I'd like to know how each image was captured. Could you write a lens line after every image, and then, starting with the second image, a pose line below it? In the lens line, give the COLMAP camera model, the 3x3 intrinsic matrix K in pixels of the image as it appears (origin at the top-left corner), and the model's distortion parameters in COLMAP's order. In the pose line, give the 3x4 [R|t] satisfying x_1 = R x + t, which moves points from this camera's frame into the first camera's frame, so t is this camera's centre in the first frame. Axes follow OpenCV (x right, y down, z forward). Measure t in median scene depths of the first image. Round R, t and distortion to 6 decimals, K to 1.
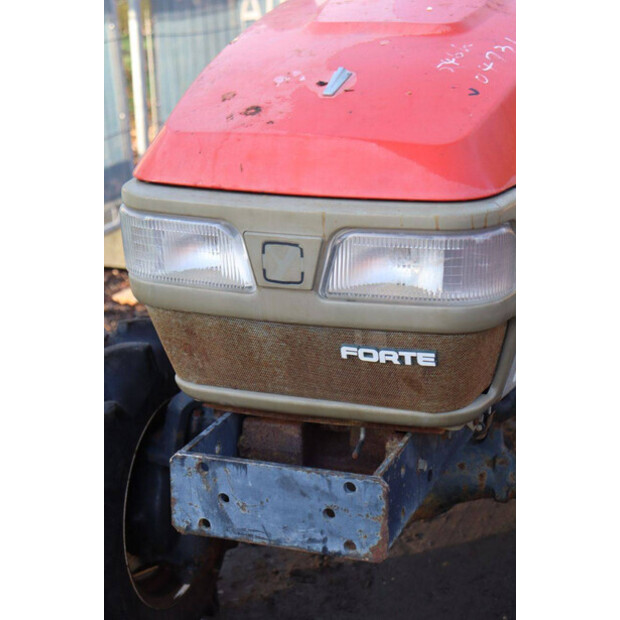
lens RADIAL K [[1456.2, 0, 310.0], [0, 1456.2, 310.0], [0, 0, 1]] dist [0.382220, -0.215339]
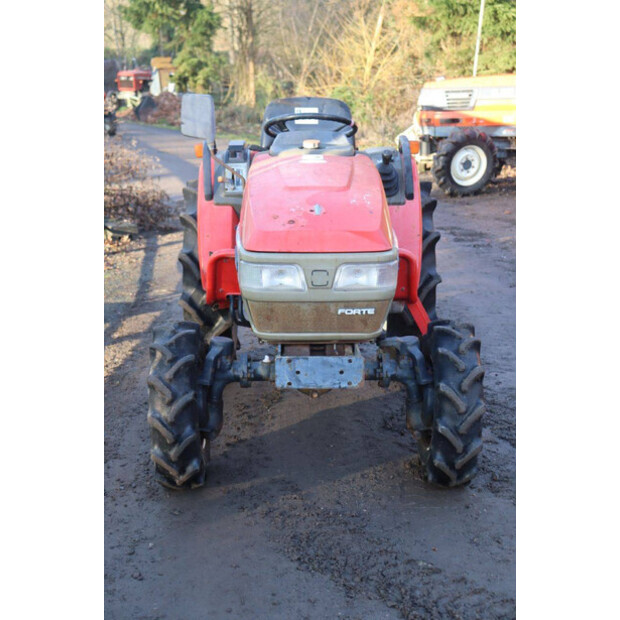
lens RADIAL K [[1044.2, 0, 310.0], [0, 1044.2, 310.0], [0, 0, 1]] dist [0.254904, 0.310809]
pose [[0.929799, -0.072233, 0.360911, -0.710036], [0.090615, 0.995297, -0.034247, 0.086343], [-0.356740, 0.064547, 0.931971, -0.736851]]
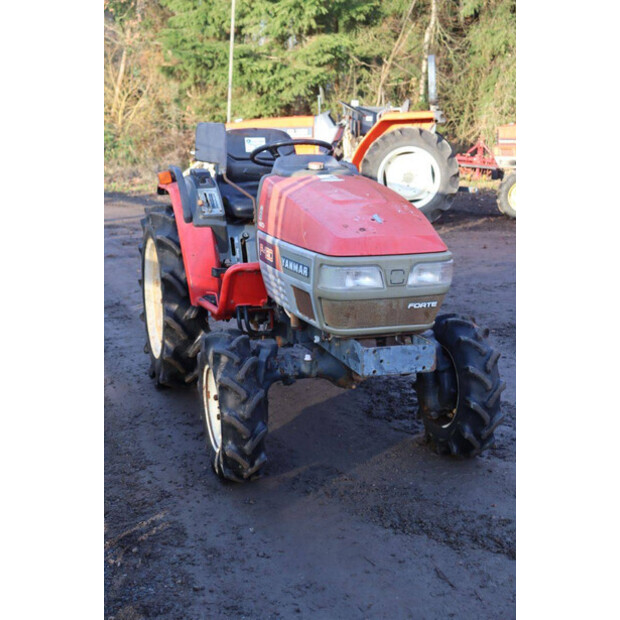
lens RADIAL K [[984.8, 0, 310.0], [0, 984.8, 310.0], [0, 0, 1]] dist [0.207635, 0.010275]
pose [[0.793725, -0.111539, 0.597963, -1.364907], [0.161929, 0.986317, -0.030962, 0.067692], [-0.586327, 0.121403, 0.800926, -0.506534]]
